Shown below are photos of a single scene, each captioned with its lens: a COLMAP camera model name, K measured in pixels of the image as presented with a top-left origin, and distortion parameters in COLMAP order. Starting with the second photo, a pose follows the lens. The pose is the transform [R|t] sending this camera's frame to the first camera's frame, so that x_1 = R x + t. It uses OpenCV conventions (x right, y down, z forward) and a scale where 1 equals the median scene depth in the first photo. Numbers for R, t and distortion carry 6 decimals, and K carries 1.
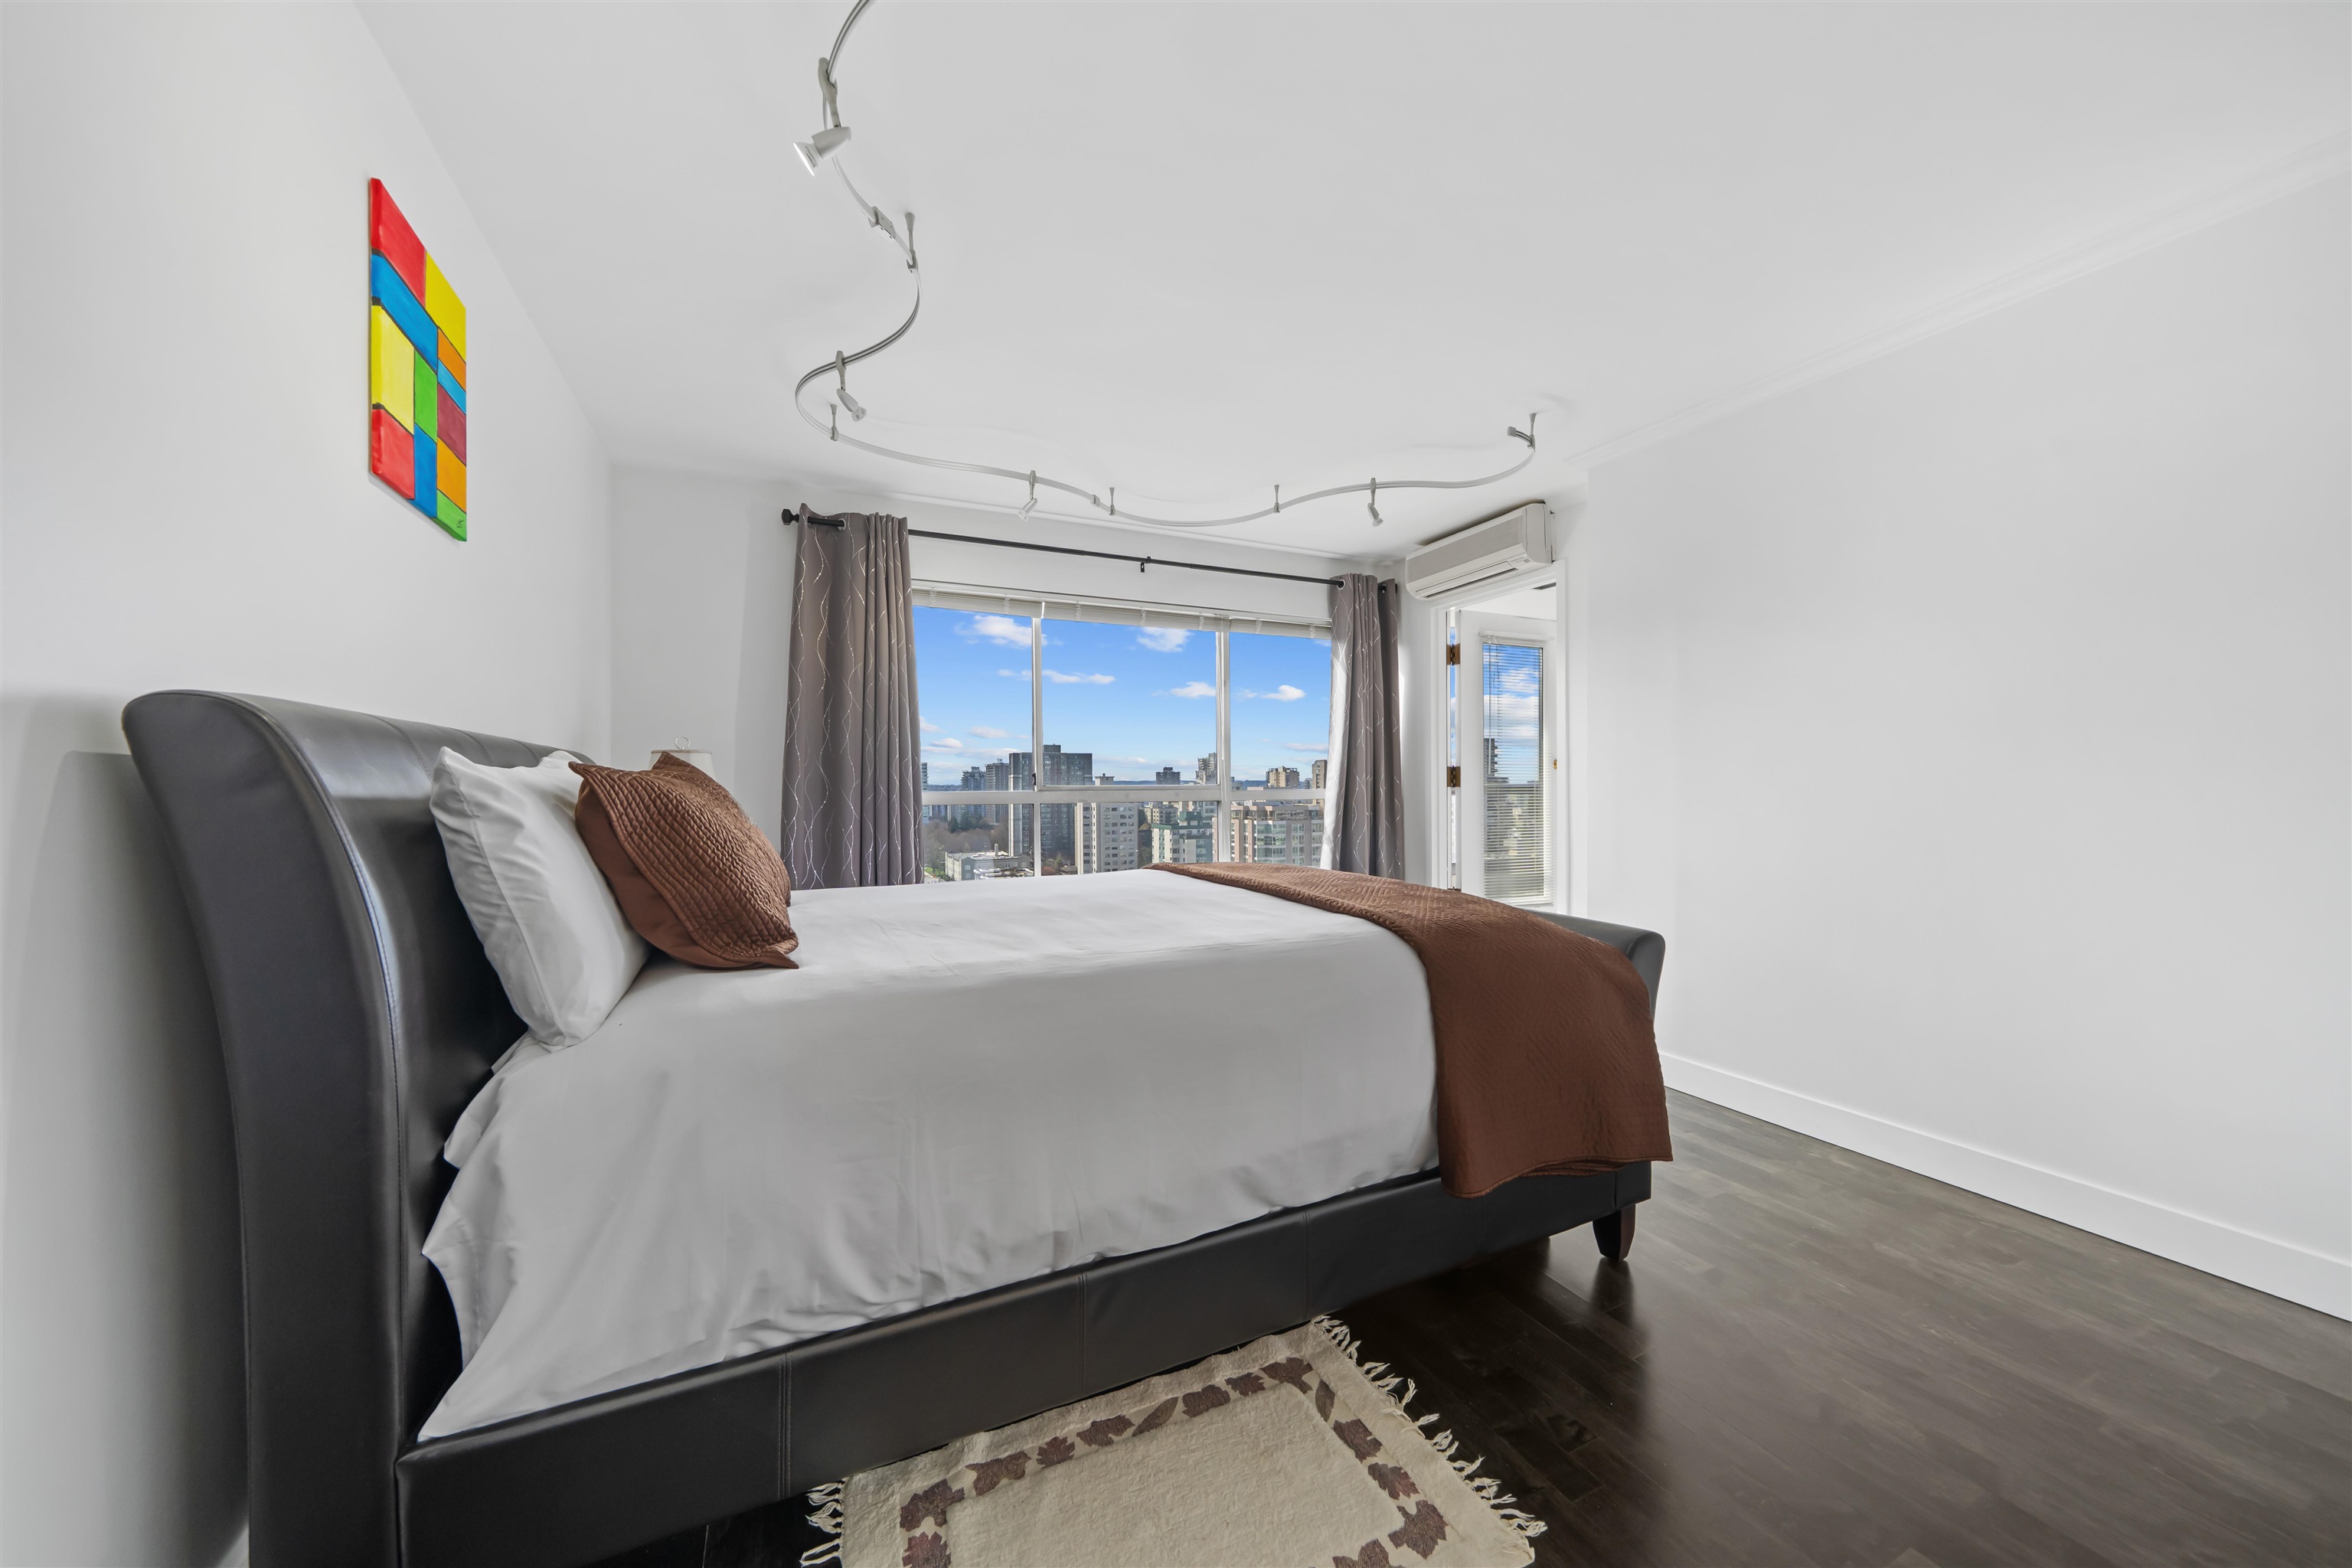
lens RADIAL K [[814.5, 0, 1152.1], [0, 814.5, 794.8], [0, 0, 1]] dist [-0.002494, 0.001375]
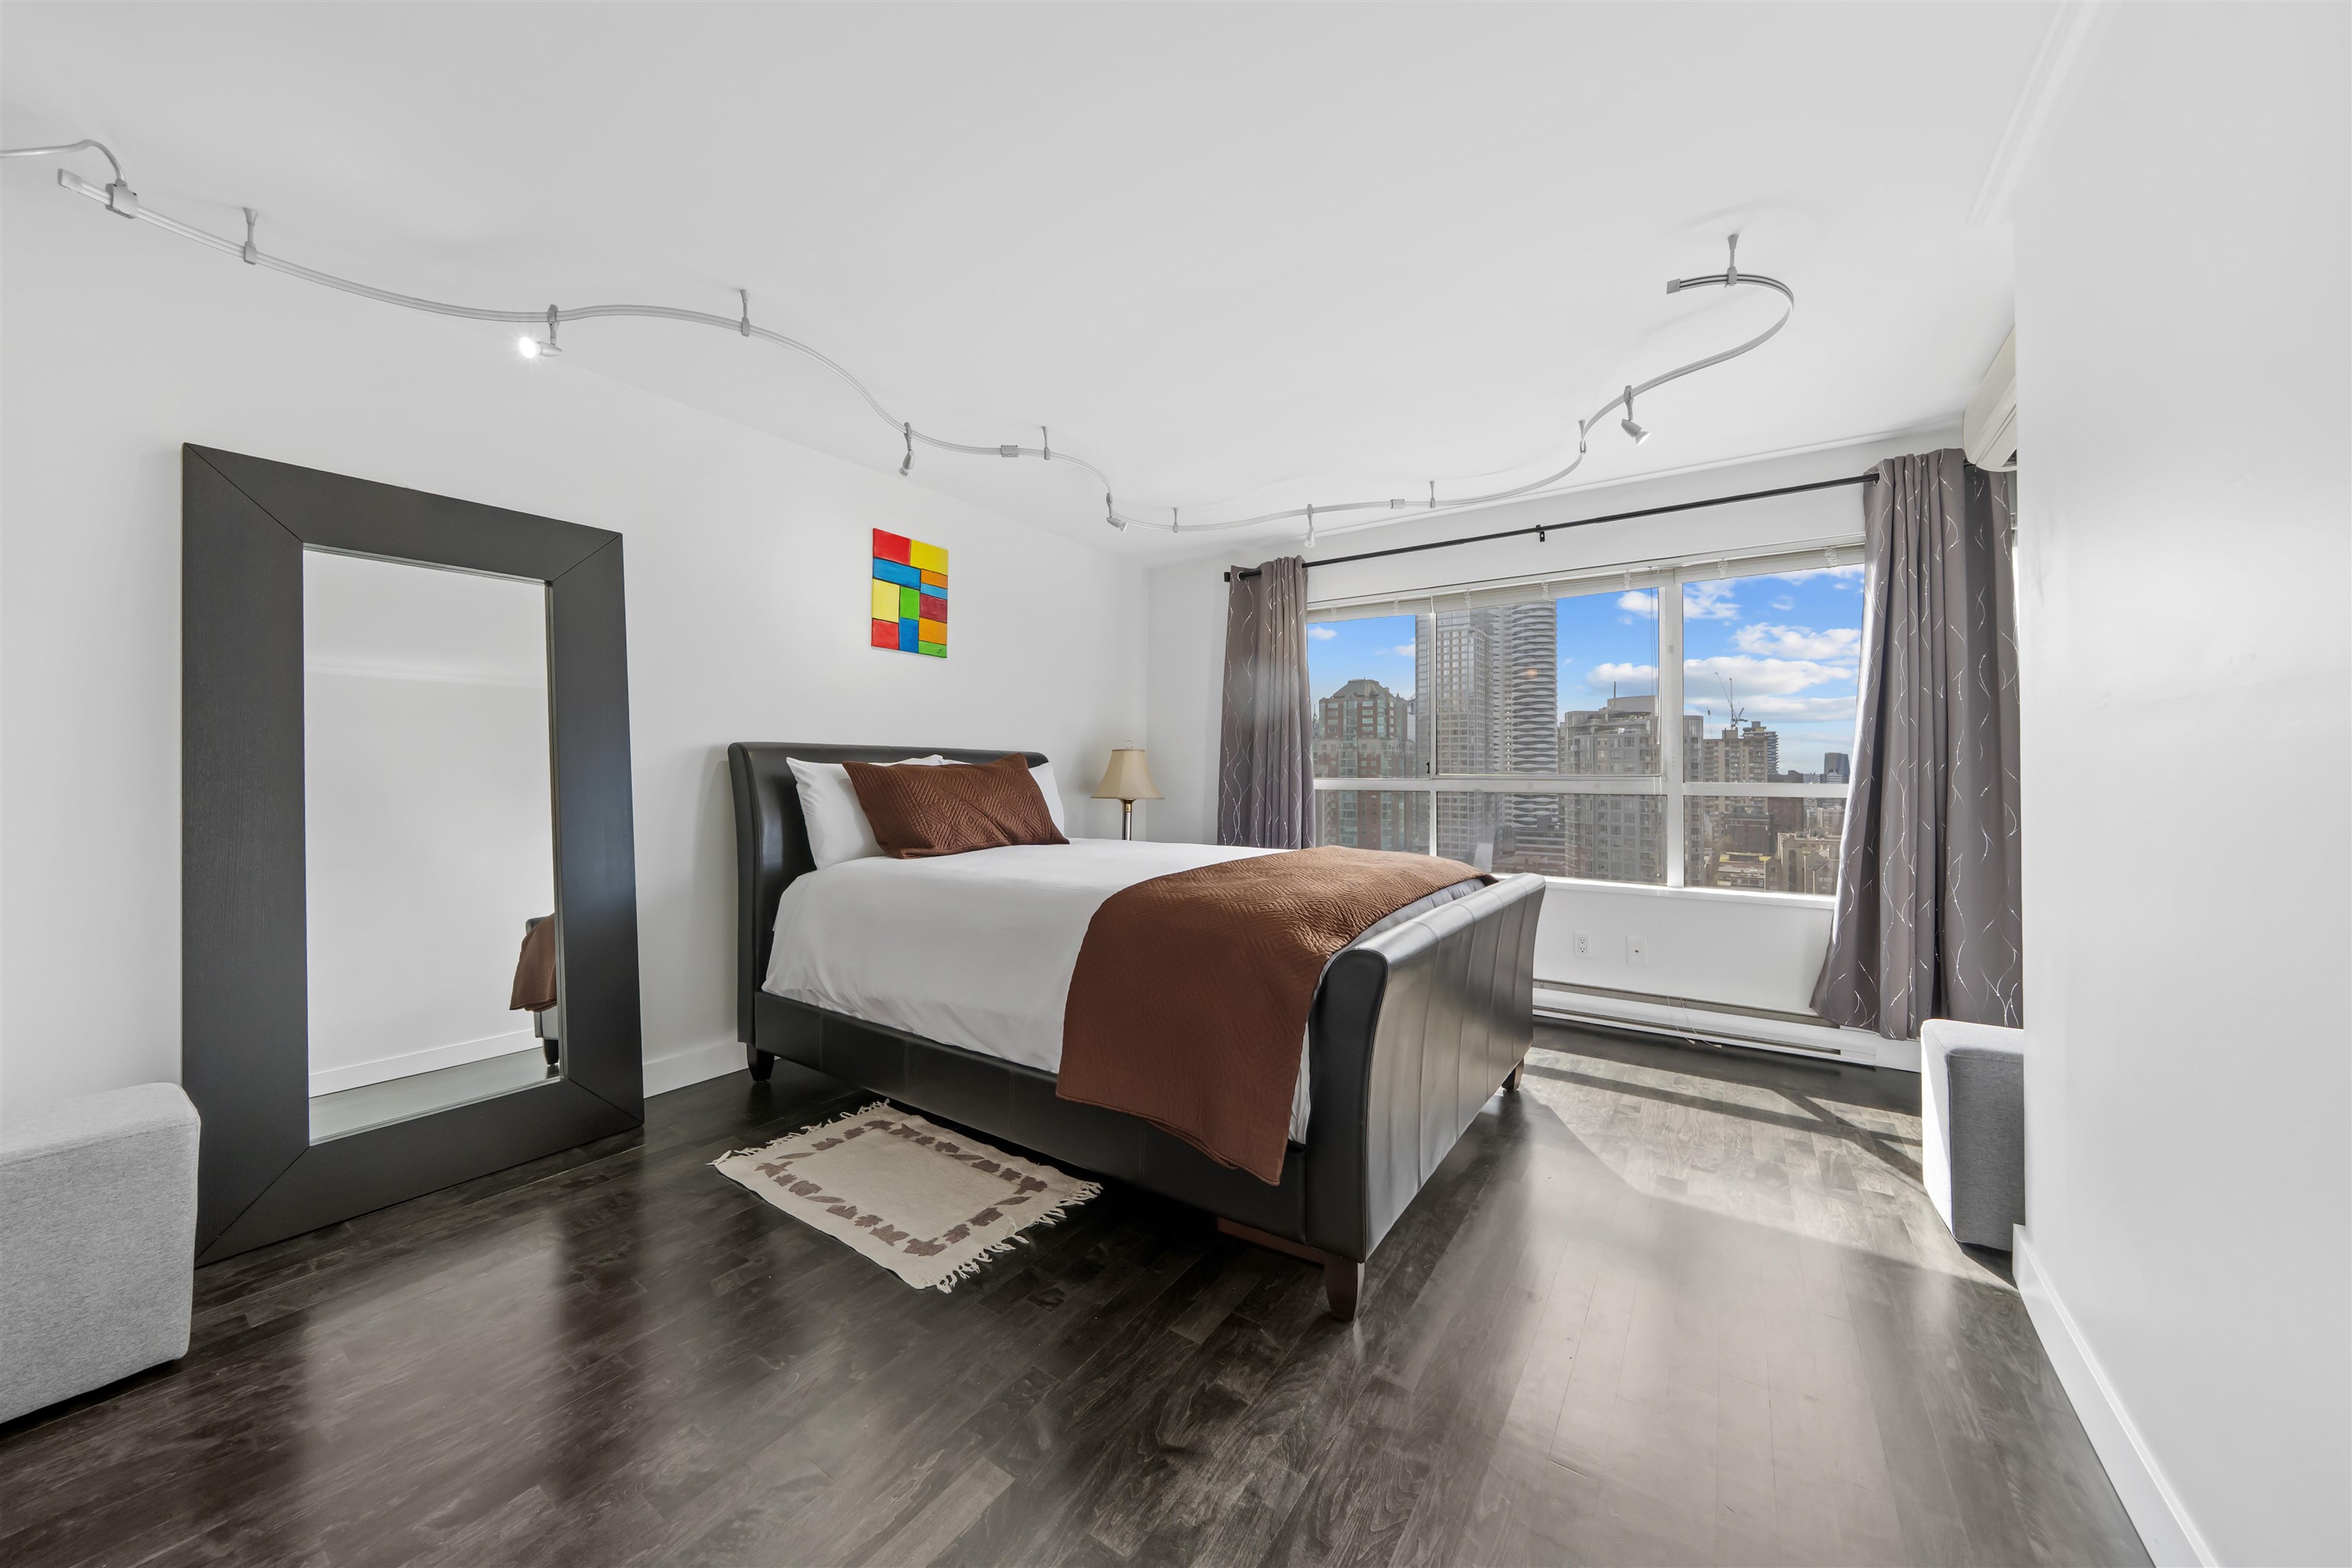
lens RADIAL K [[814.5, 0, 1159.2], [0, 814.5, 770.5], [0, 0, 1]] dist [-0.002494, 0.001375]
pose [[0.503444, 0.006497, -0.864003, 1.425283], [-0.017371, 0.999846, -0.002604, -0.017456], [0.863853, 0.016320, 0.503479, 0.436469]]
